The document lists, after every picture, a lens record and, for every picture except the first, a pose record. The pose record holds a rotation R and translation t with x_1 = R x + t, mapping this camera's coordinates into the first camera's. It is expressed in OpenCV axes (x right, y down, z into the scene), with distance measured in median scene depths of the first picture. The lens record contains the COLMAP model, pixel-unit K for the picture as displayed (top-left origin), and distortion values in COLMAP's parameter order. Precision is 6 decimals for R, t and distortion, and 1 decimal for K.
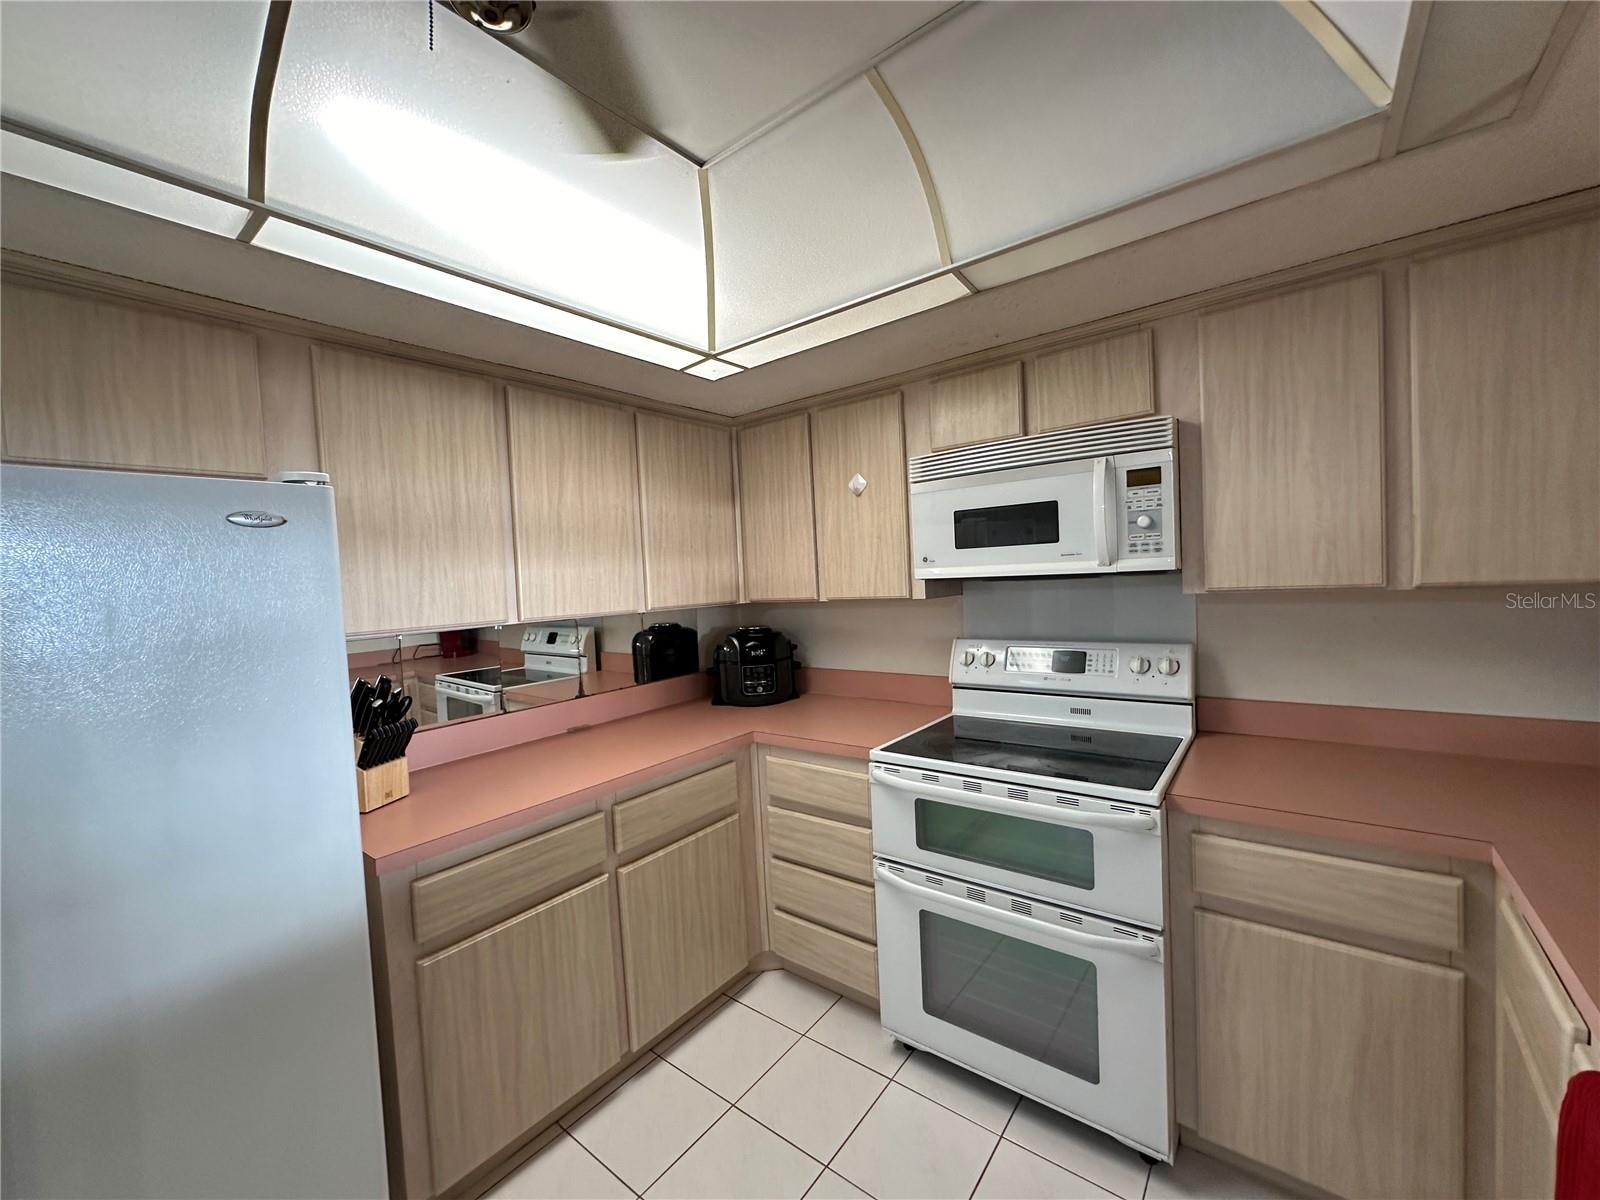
lens RADIAL K [[644.6, 0, 799.4], [0, 644.6, 603.2], [0, 0, 1]] dist [0.001000, 0.000958]
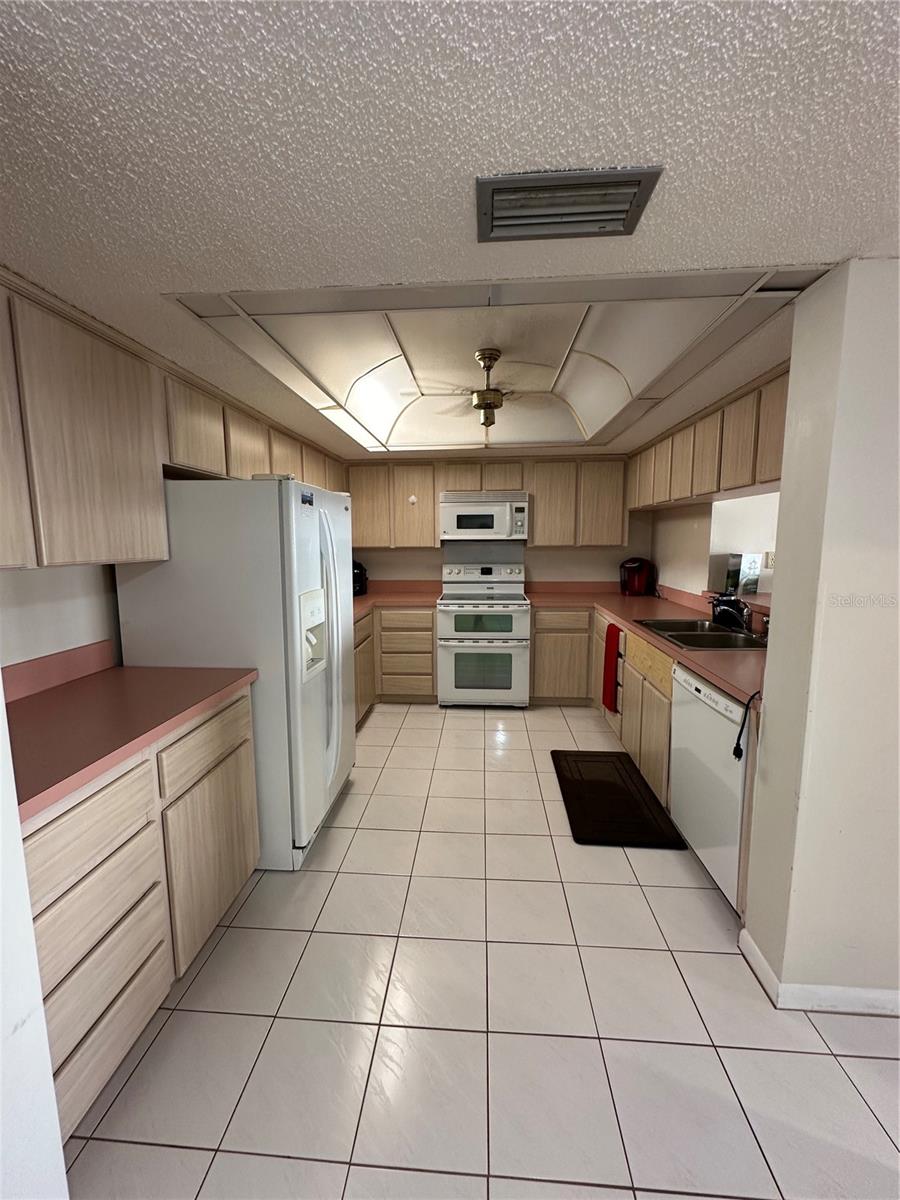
lens RADIAL K [[483.4, 0, 449.7], [0, 483.4, 598.7], [0, 0, 1]] dist [0.001000, 0.000958]
pose [[0.831828, -0.023189, 0.554549, -1.056769], [-0.012276, 0.998114, 0.060151, 0.100826], [-0.554897, -0.056843, 0.829975, -0.798451]]
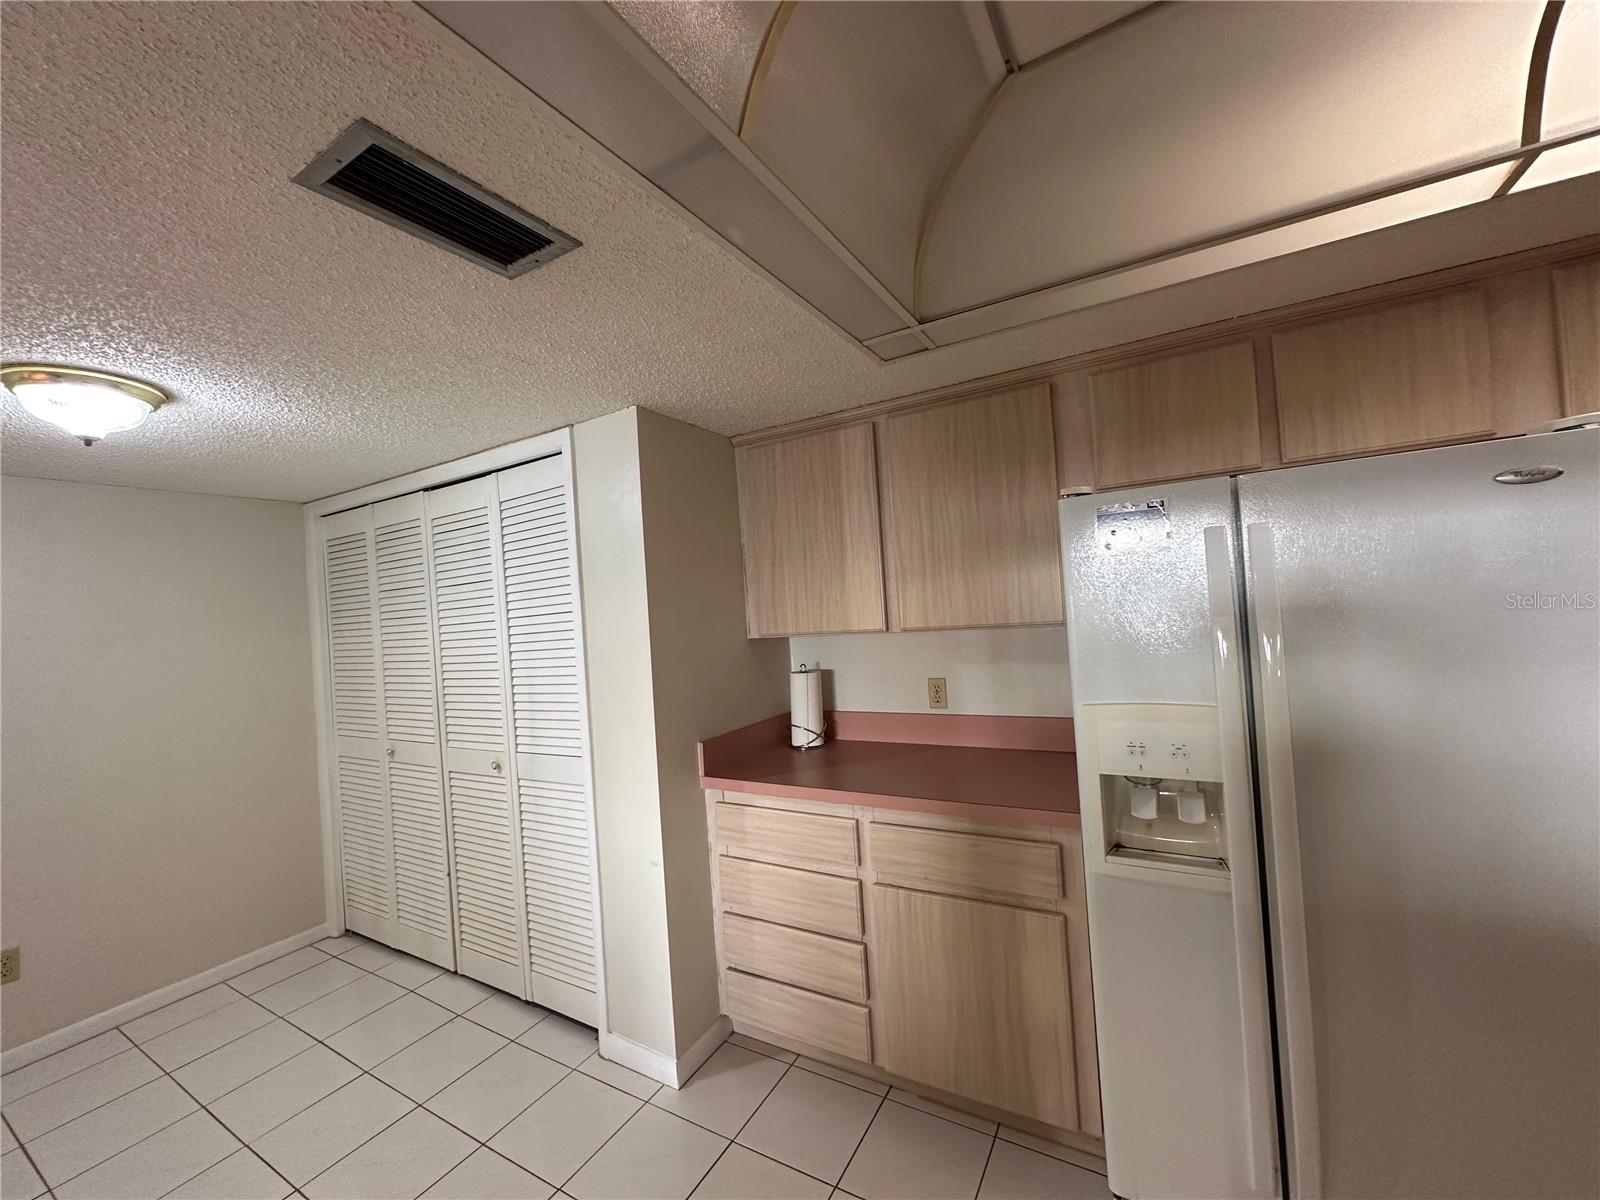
lens RADIAL K [[644.6, 0, 797.4], [0, 644.6, 593.2], [0, 0, 1]] dist [0.001000, 0.000958]
pose [[0.141653, 0.018396, -0.989745, -0.014529], [0.015995, 0.999654, 0.020869, 0.007620], [0.989787, -0.018788, 0.141310, -0.168912]]
